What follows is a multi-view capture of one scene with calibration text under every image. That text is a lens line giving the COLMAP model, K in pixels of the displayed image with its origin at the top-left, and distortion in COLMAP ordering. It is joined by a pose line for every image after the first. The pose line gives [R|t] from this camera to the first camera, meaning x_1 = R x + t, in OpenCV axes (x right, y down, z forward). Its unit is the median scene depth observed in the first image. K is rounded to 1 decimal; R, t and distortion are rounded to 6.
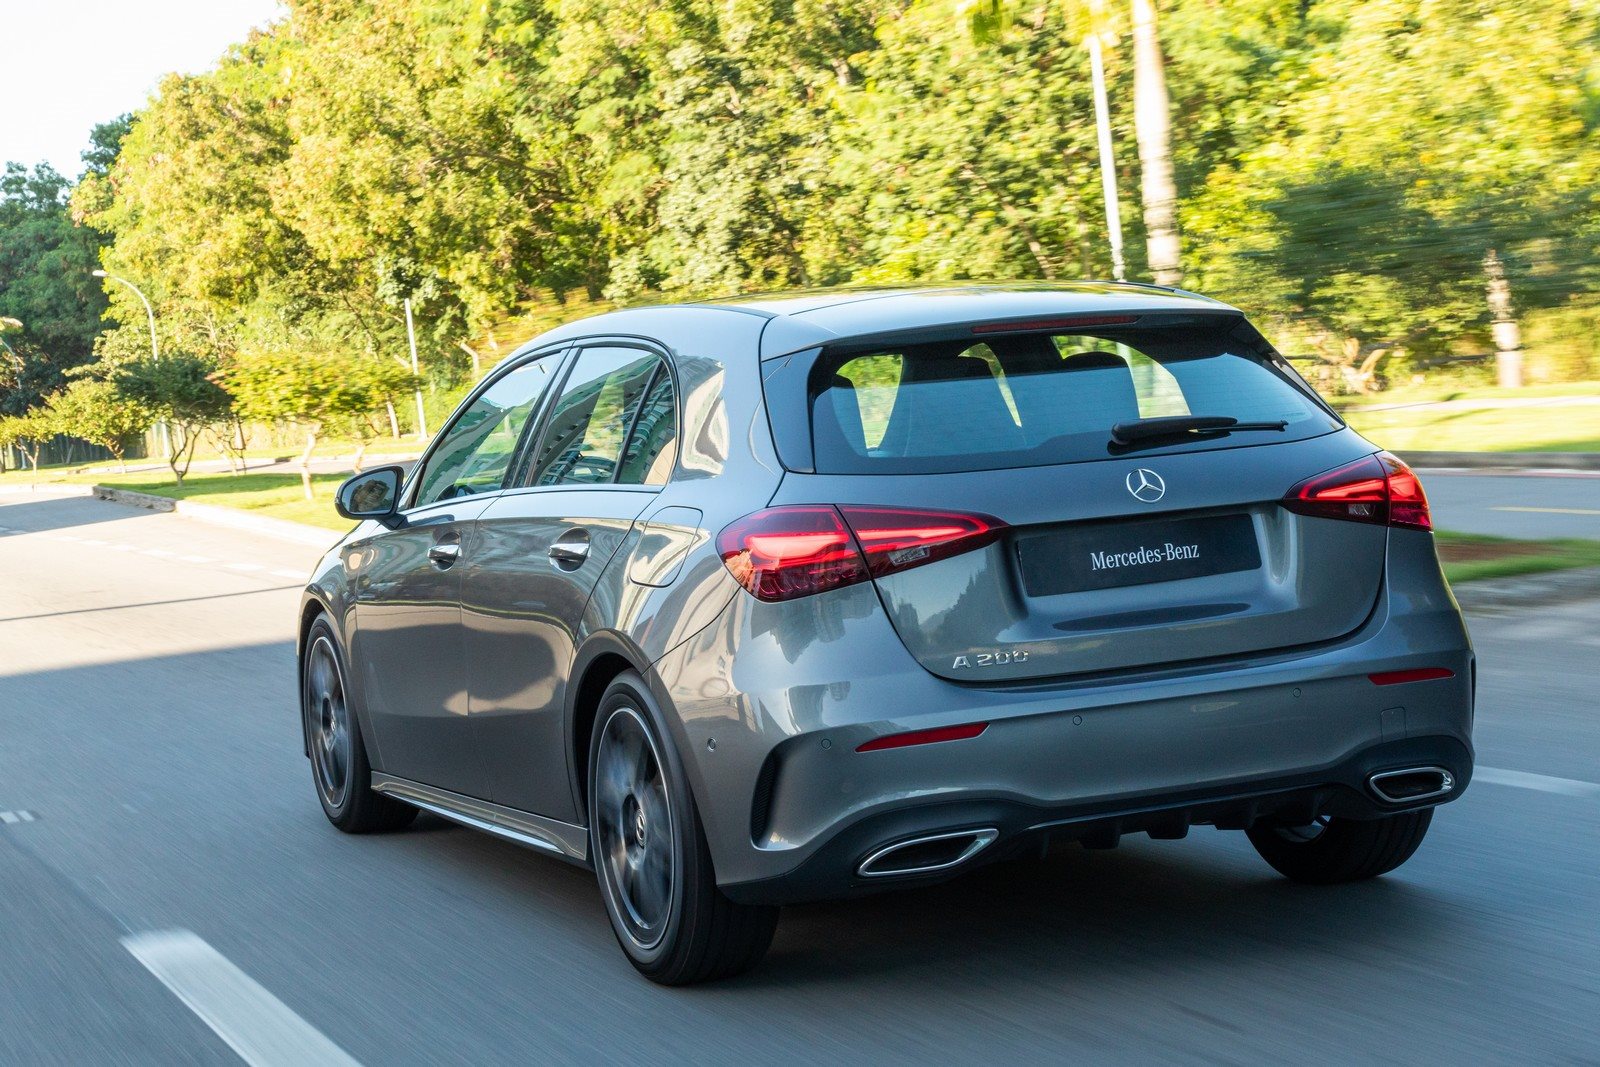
lens RADIAL K [[3088.2, 0, 804.6], [0, 3088.2, 533.8], [0, 0, 1]] dist [-0.066500, 0.000000]
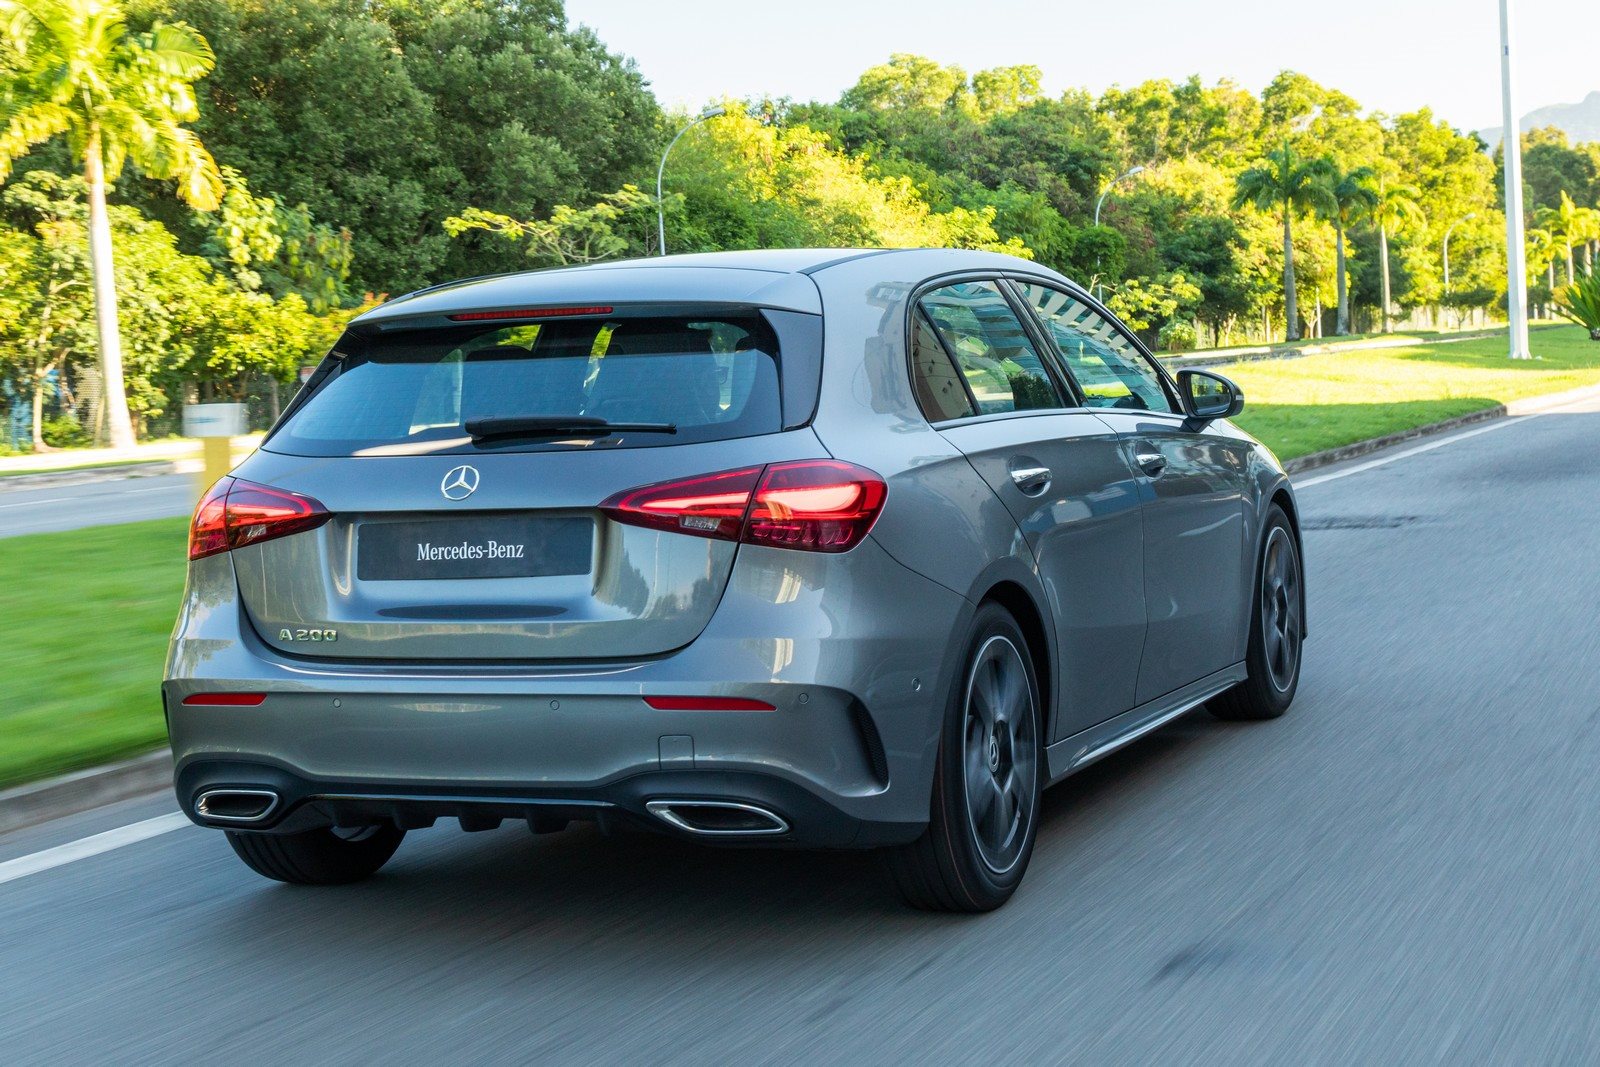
lens RADIAL K [[2710.1, 0, 806.1], [0, 2710.1, 528.5], [0, 0, 1]] dist [0.008940, 0.000000]
pose [[0.700017, 0.093472, -0.707983, 0.789664], [-0.043545, 0.995139, 0.088330, -0.080802], [0.712798, -0.031003, 0.700684, 0.444273]]
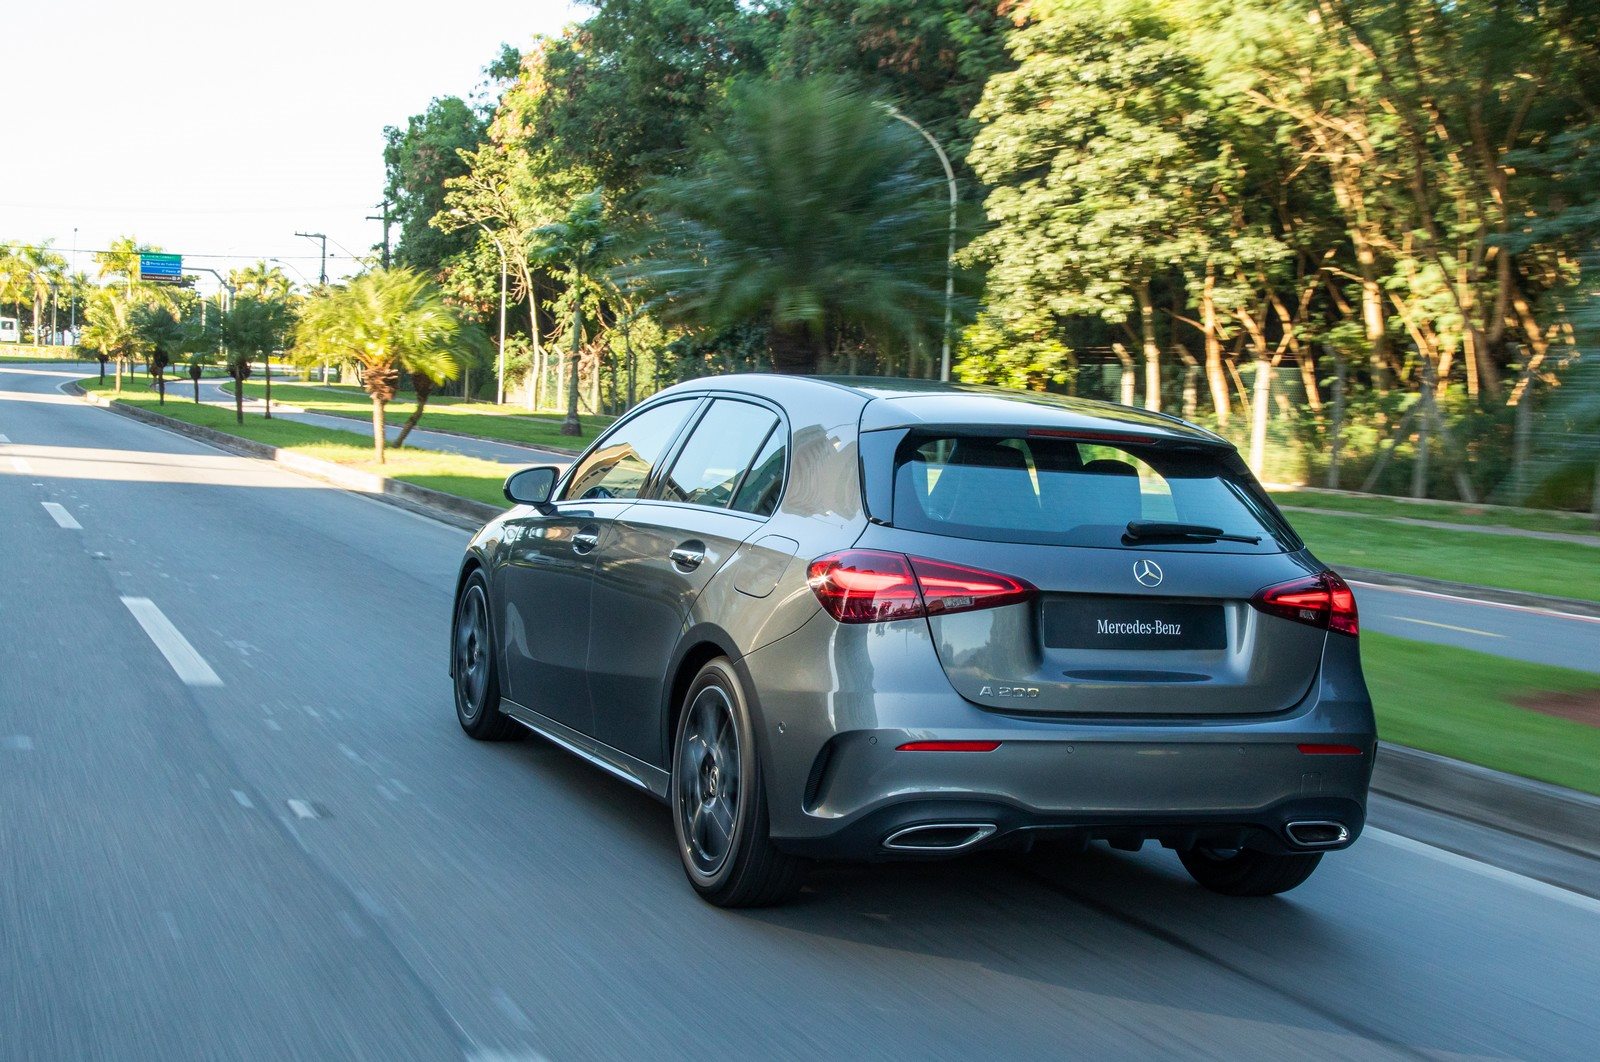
lens RADIAL K [[2281.4, 0, 801.1], [0, 2281.4, 538.0], [0, 0, 1]] dist [-0.118475, 0.000000]
pose [[0.989726, 0.142867, -0.005651, -0.026686], [-0.142873, 0.989741, -0.000552, -0.008803], [0.005514, 0.001354, 0.999984, 0.059858]]
